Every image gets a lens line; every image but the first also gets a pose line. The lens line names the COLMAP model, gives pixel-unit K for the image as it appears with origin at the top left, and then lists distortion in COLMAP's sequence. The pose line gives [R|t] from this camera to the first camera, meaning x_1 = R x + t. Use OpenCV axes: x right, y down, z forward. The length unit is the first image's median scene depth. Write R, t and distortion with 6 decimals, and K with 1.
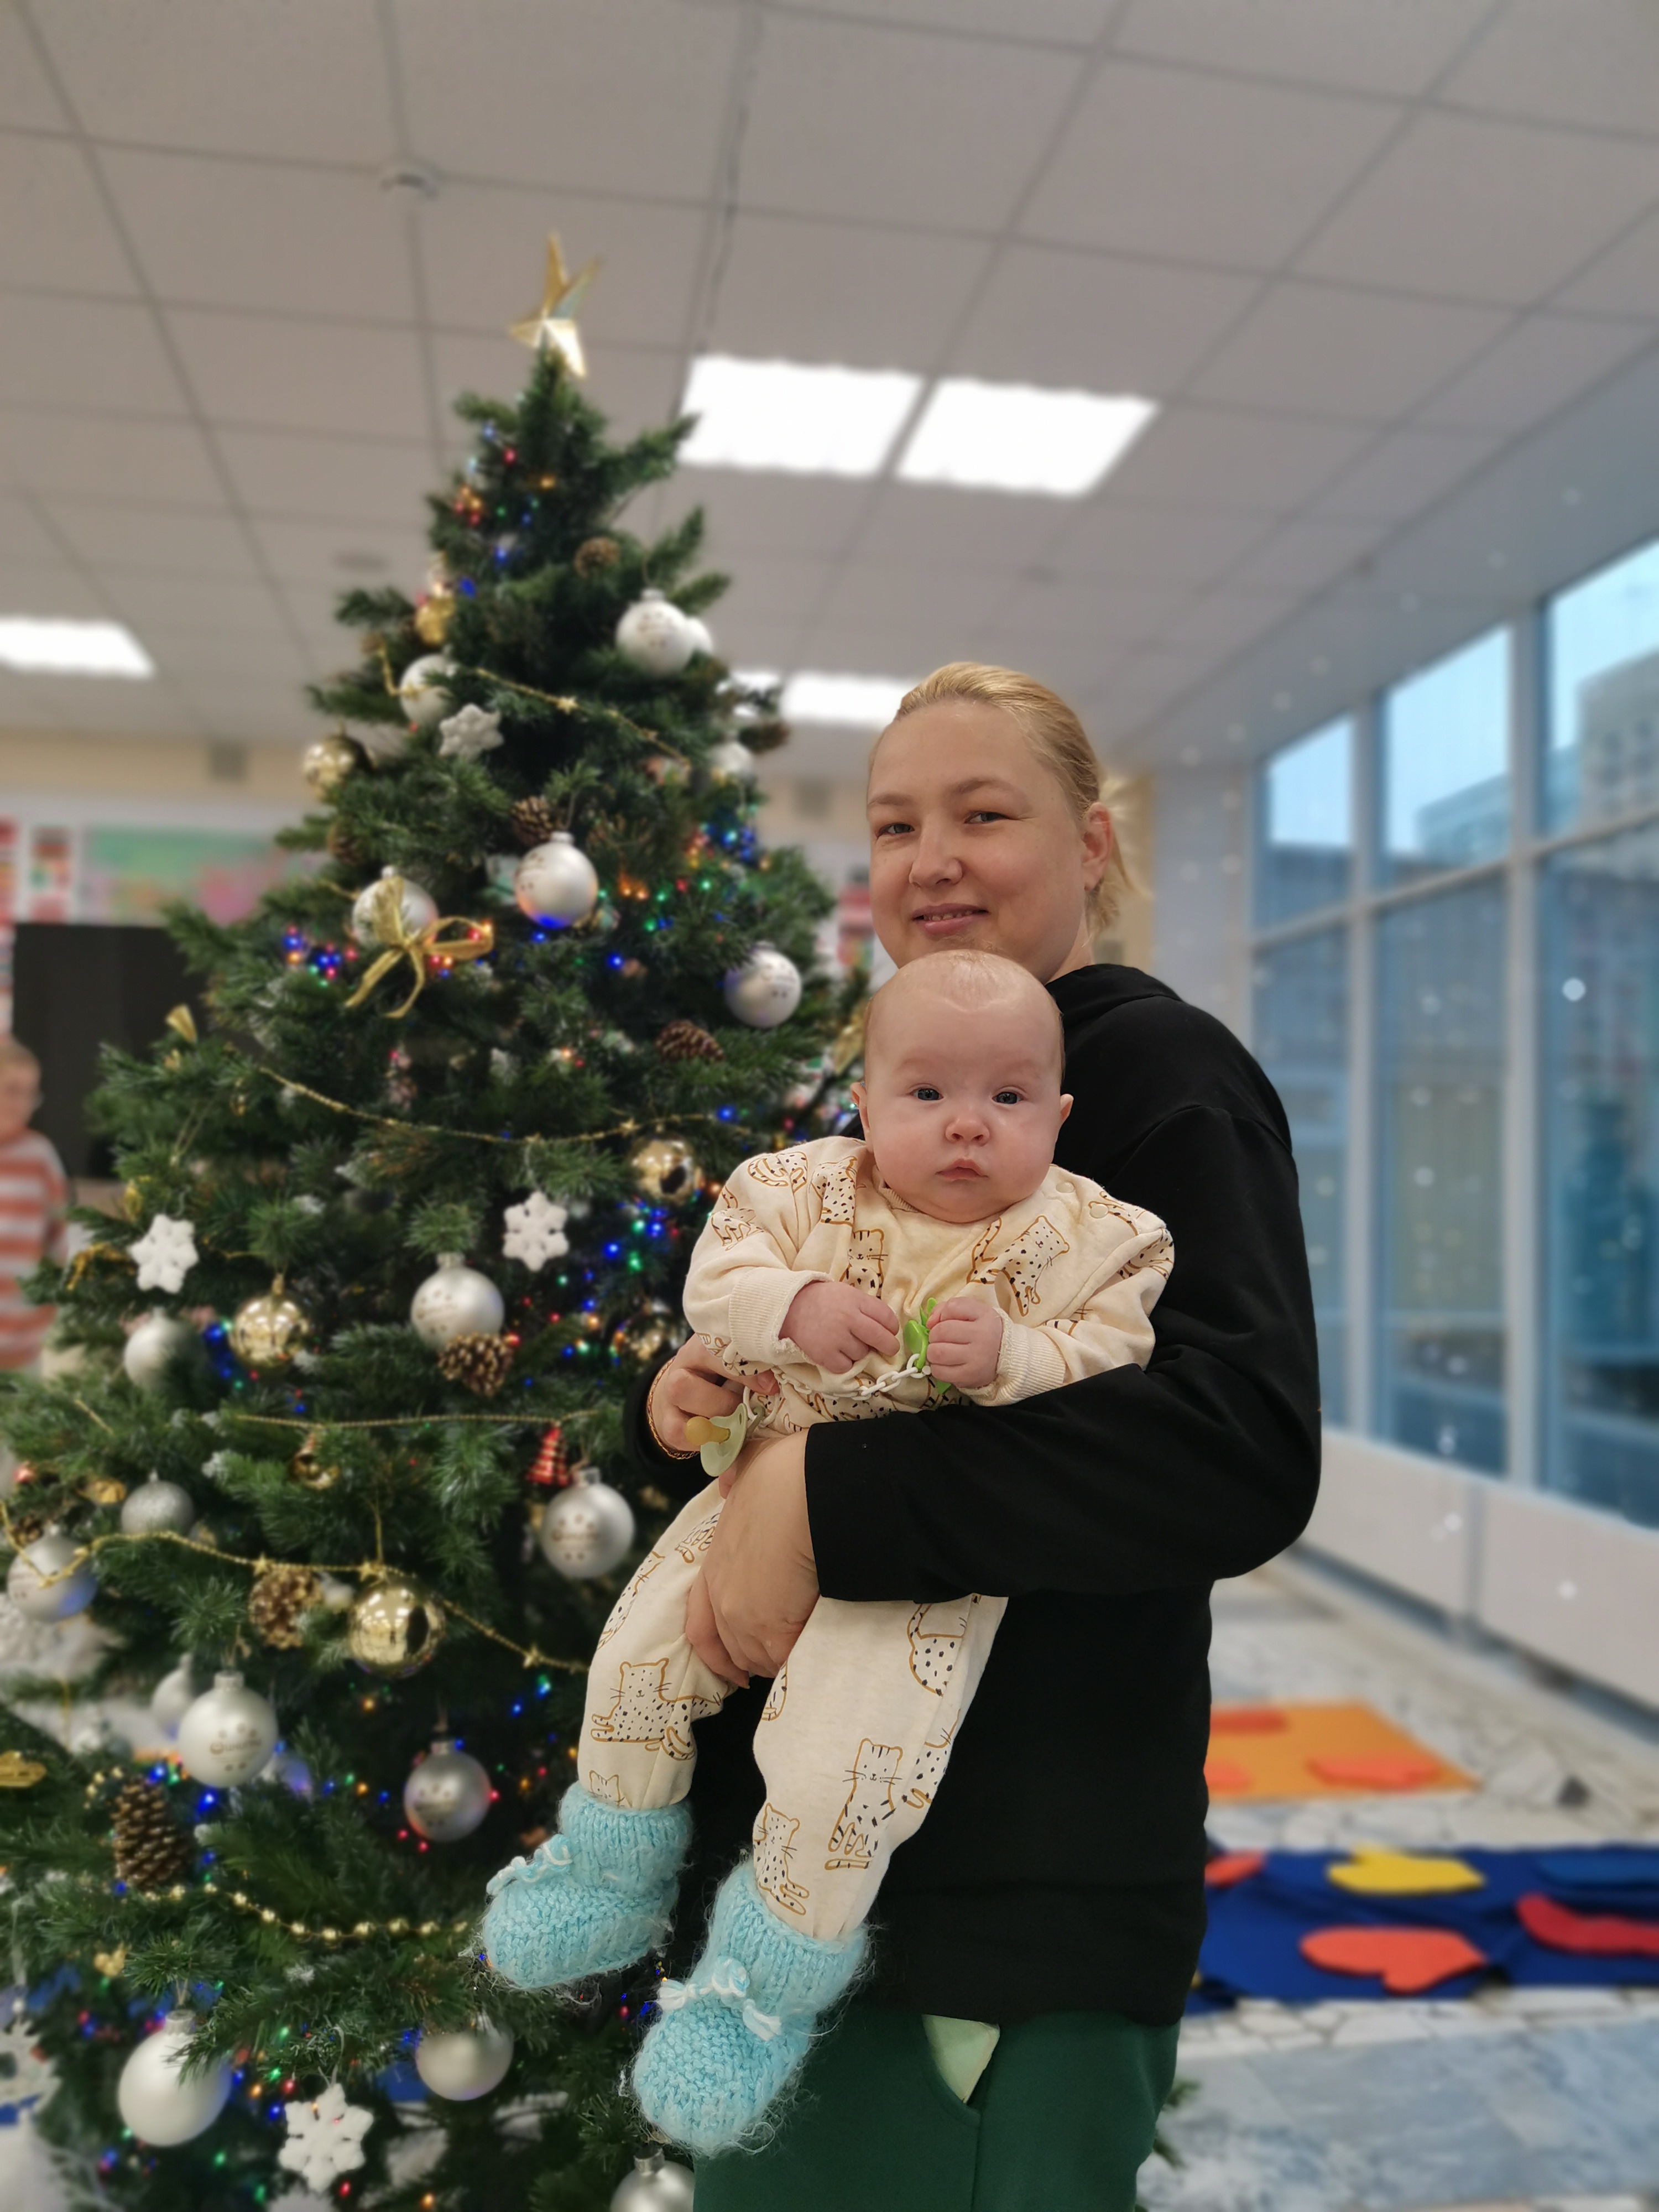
lens RADIAL K [[1675.2, 0, 829.5], [0, 1675.2, 1106.0], [0, 0, 1]] dist [0.030048, -0.167865]
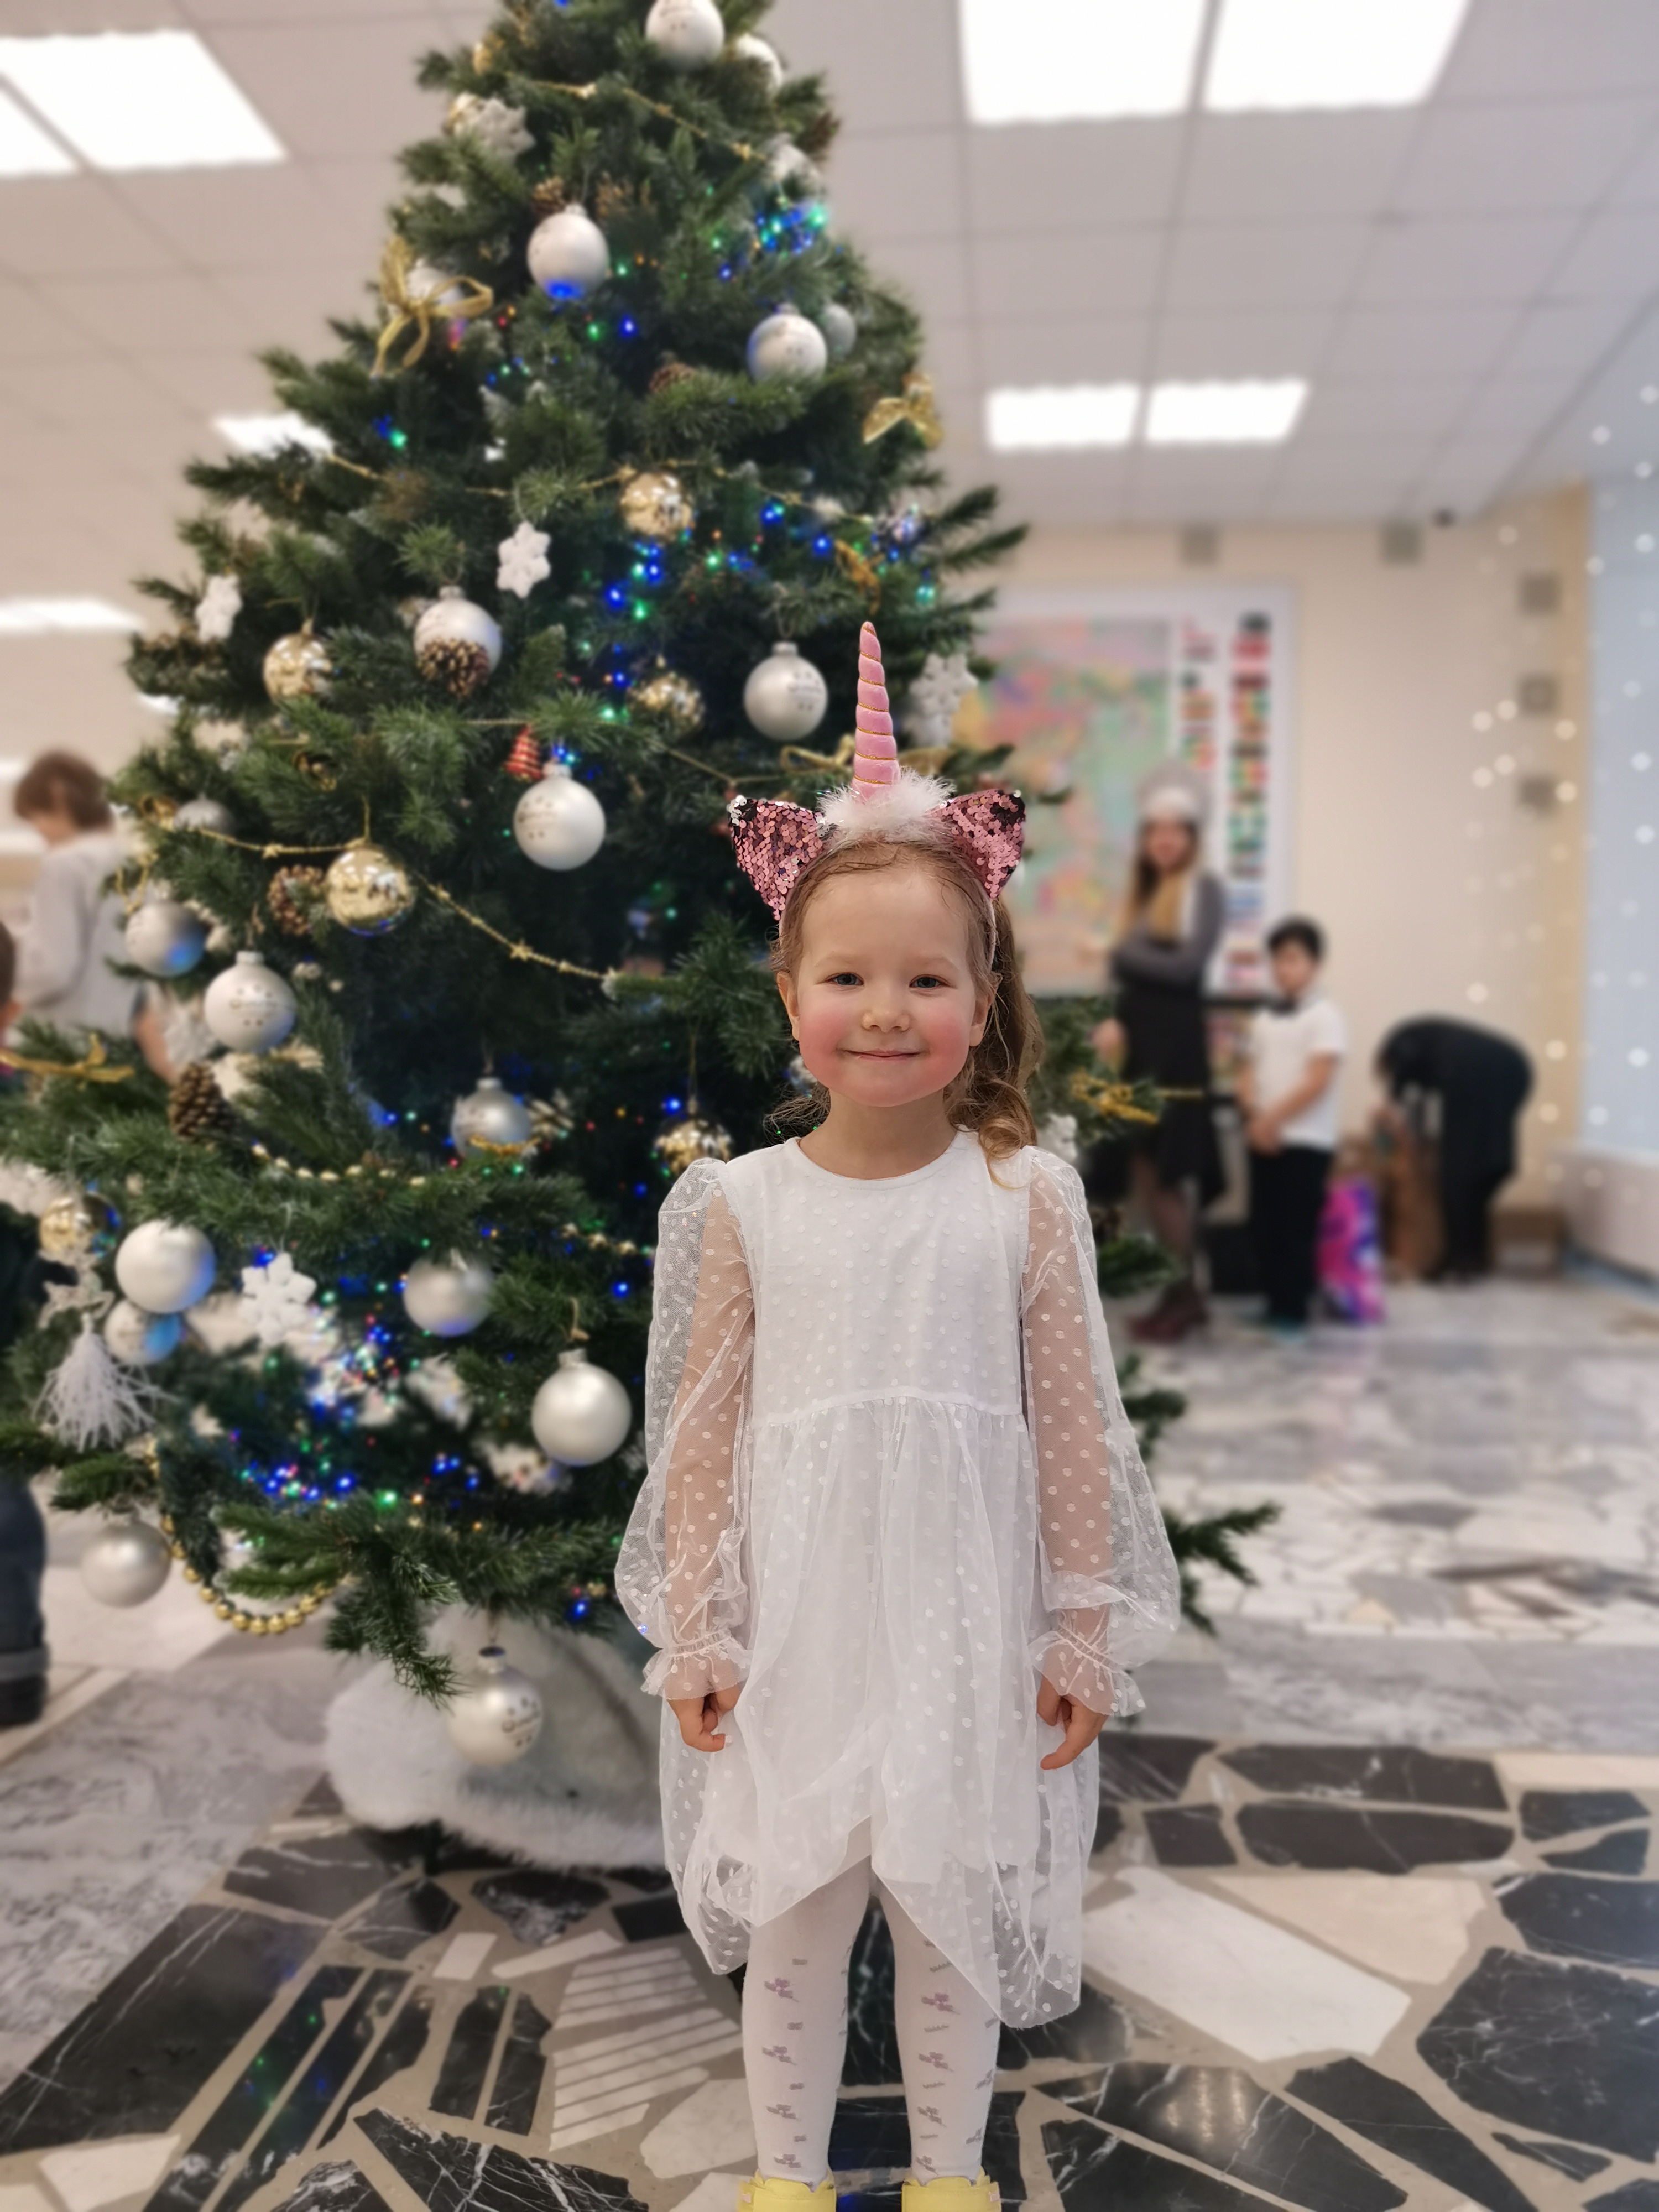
lens RADIAL K [[1675.2, 0, 829.5], [0, 1675.2, 1106.0], [0, 0, 1]] dist [0.030048, -0.167865]
pose [[0.964549, 0.002328, -0.263895, 0.283723], [0.022536, 0.995582, 0.091151, 0.322241], [0.262941, -0.093867, 0.960235, 0.018258]]
